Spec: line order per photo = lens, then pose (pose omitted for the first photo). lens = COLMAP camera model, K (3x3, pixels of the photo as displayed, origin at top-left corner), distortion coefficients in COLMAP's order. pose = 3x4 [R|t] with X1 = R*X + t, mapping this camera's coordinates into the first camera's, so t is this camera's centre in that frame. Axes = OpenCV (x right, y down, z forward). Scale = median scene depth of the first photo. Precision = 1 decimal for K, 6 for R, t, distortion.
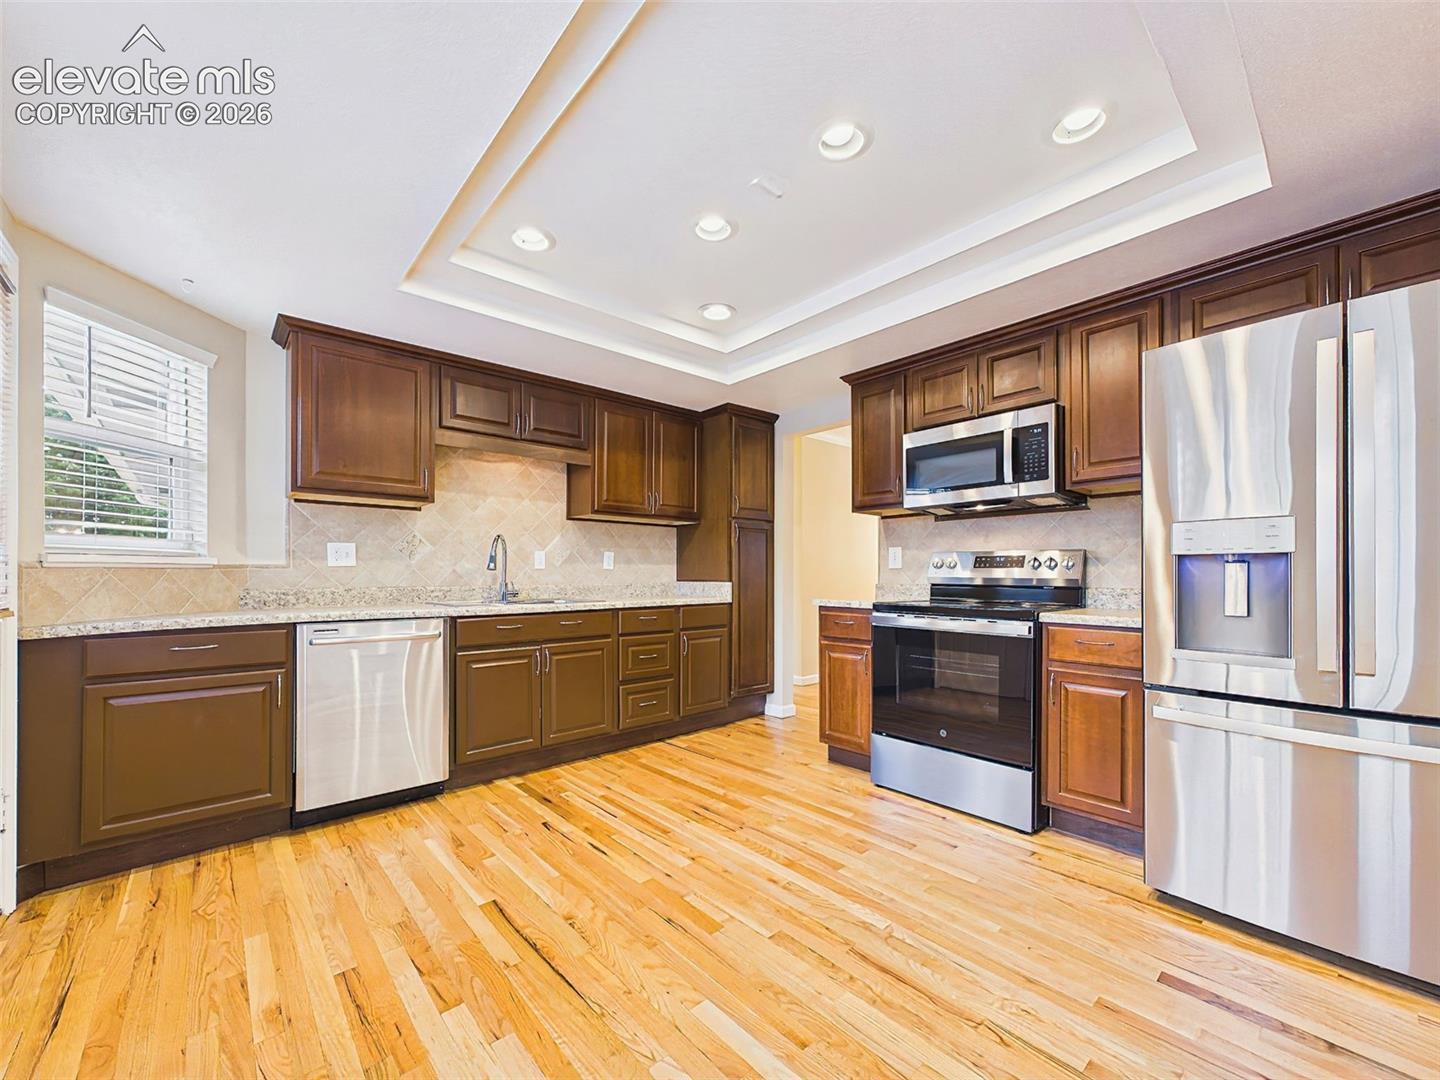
lens RADIAL K [[578.4, 0, 720.3], [0, 578.4, 574.4], [0, 0, 1]] dist [0.000840, 0.000035]
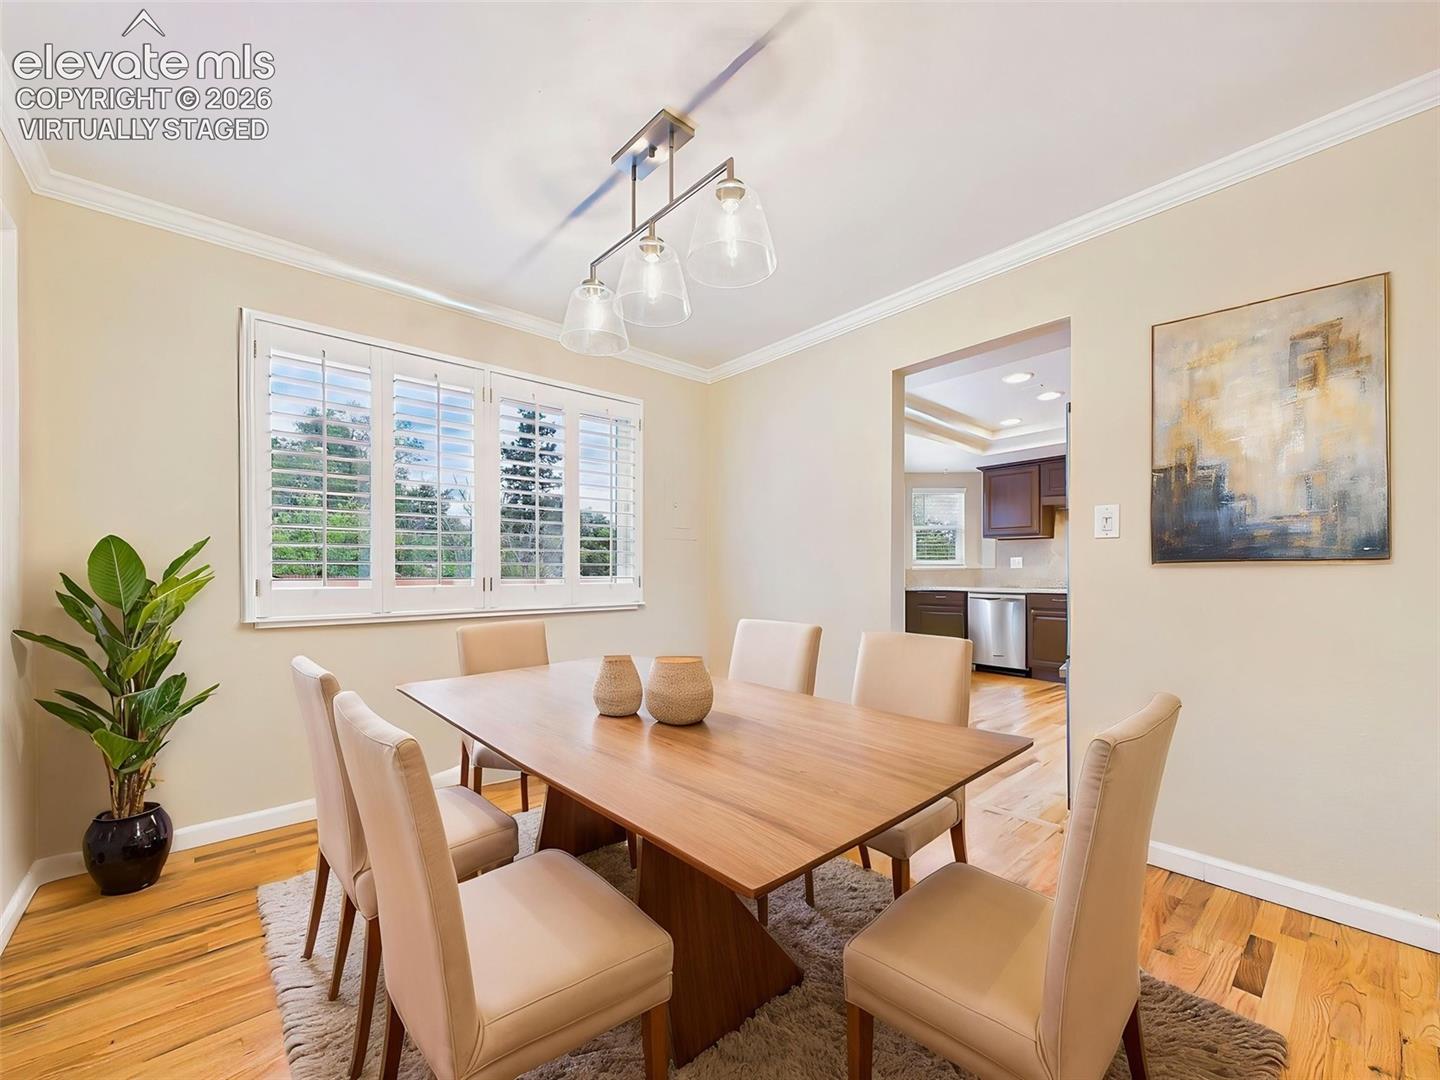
lens RADIAL K [[578.4, 0, 720.3], [0, 578.4, 574.4], [0, 0, 1]] dist [0.000840, 0.000035]
pose [[-0.014792, 0.000935, -0.999890, 1.645217], [0.001022, 0.999999, 0.000920, 0.005725], [0.999890, -0.001009, -0.014793, -0.063955]]
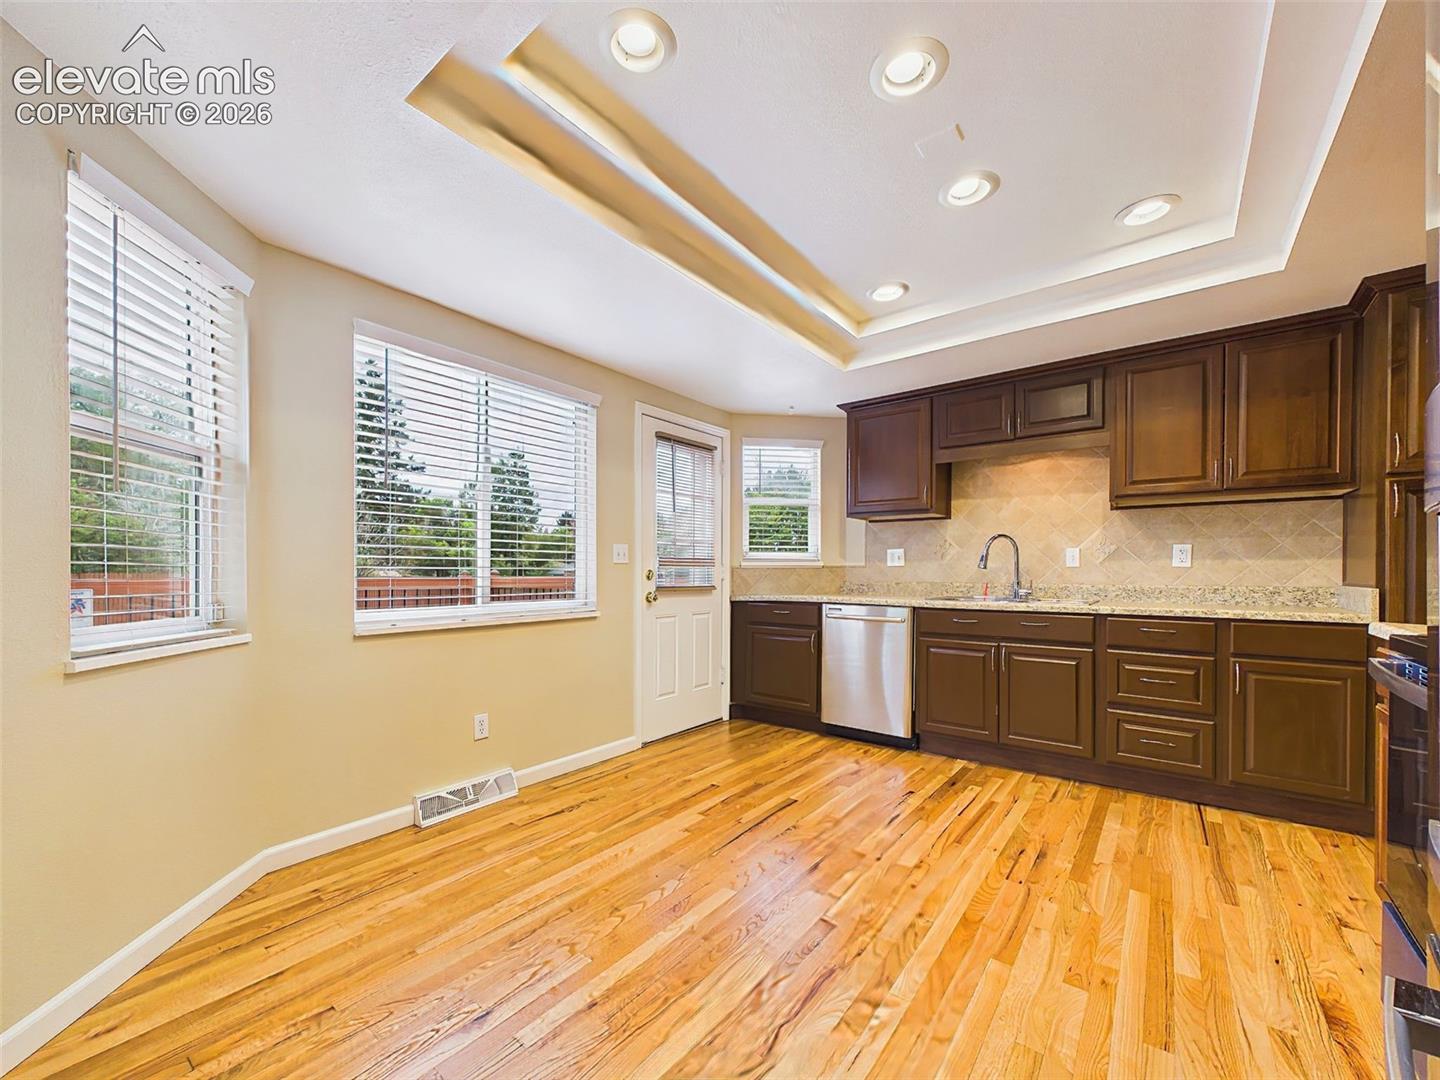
lens RADIAL K [[578.4, 0, 720.3], [0, 578.4, 574.4], [0, 0, 1]] dist [0.000840, 0.000035]
pose [[0.184752, 0.006710, -0.982762, 0.672255], [-0.004793, 0.999971, 0.005927, -0.000853], [0.982773, 0.003615, 0.184779, 0.379451]]
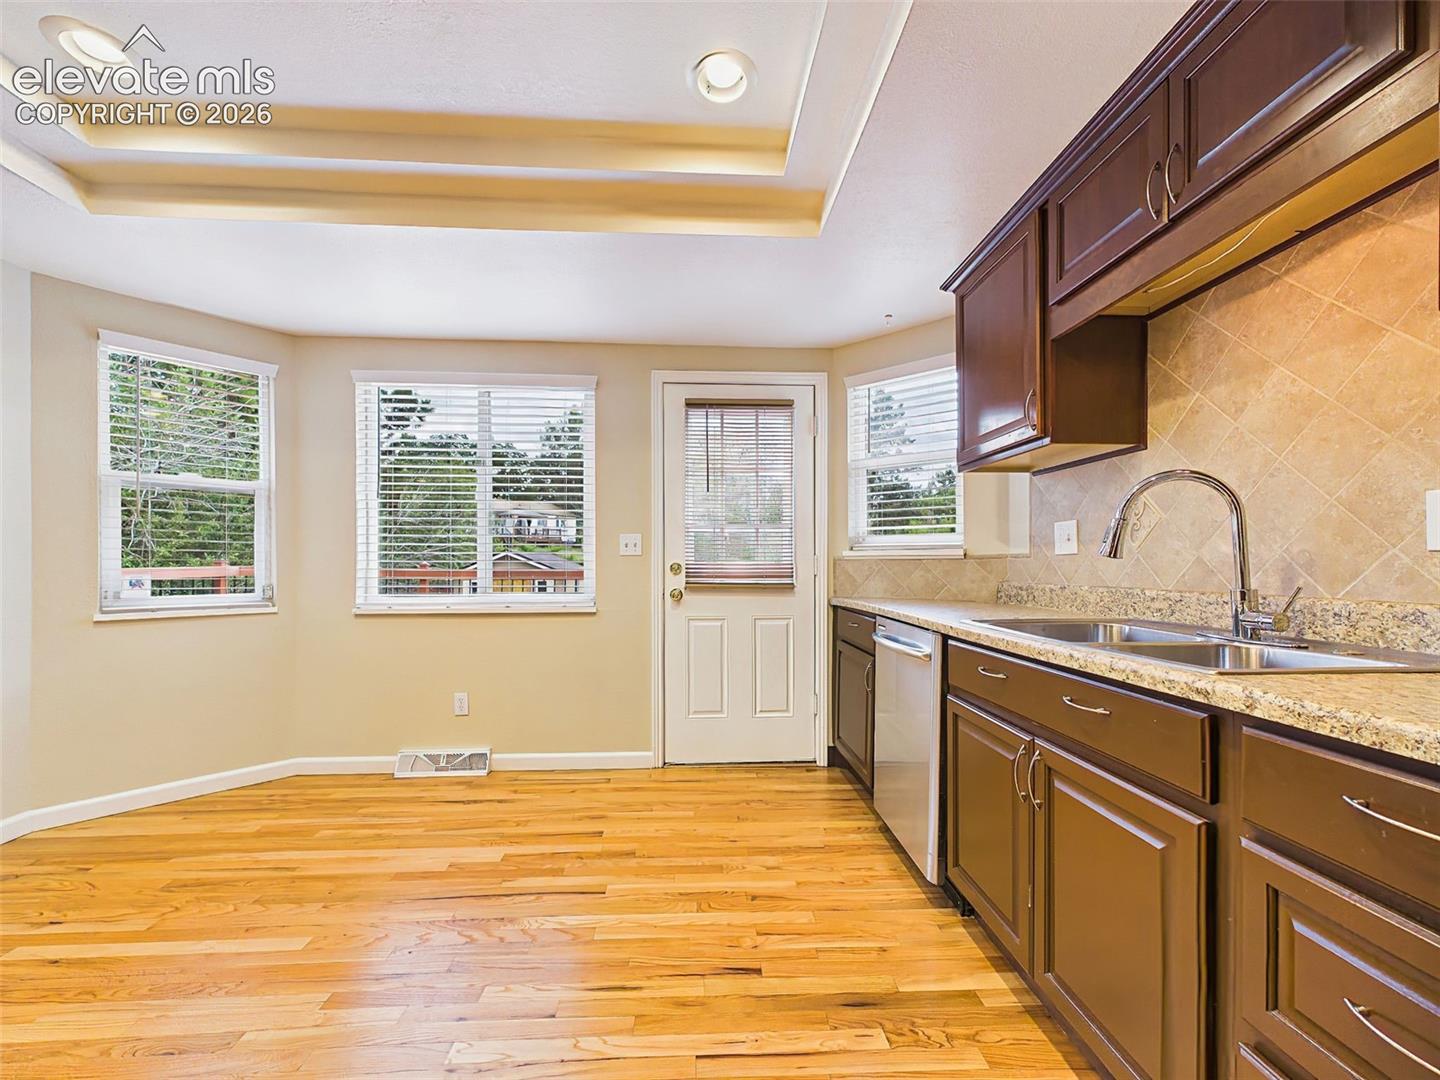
lens RADIAL K [[579.0, 0, 722.1], [0, 579.0, 562.7], [0, 0, 1]] dist [0.001110, -0.000137]
pose [[-0.621188, 0.000201, -0.783661, 0.182052], [-0.002154, 0.999996, 0.001965, -0.004516], [0.783659, 0.002909, -0.621185, 1.228337]]
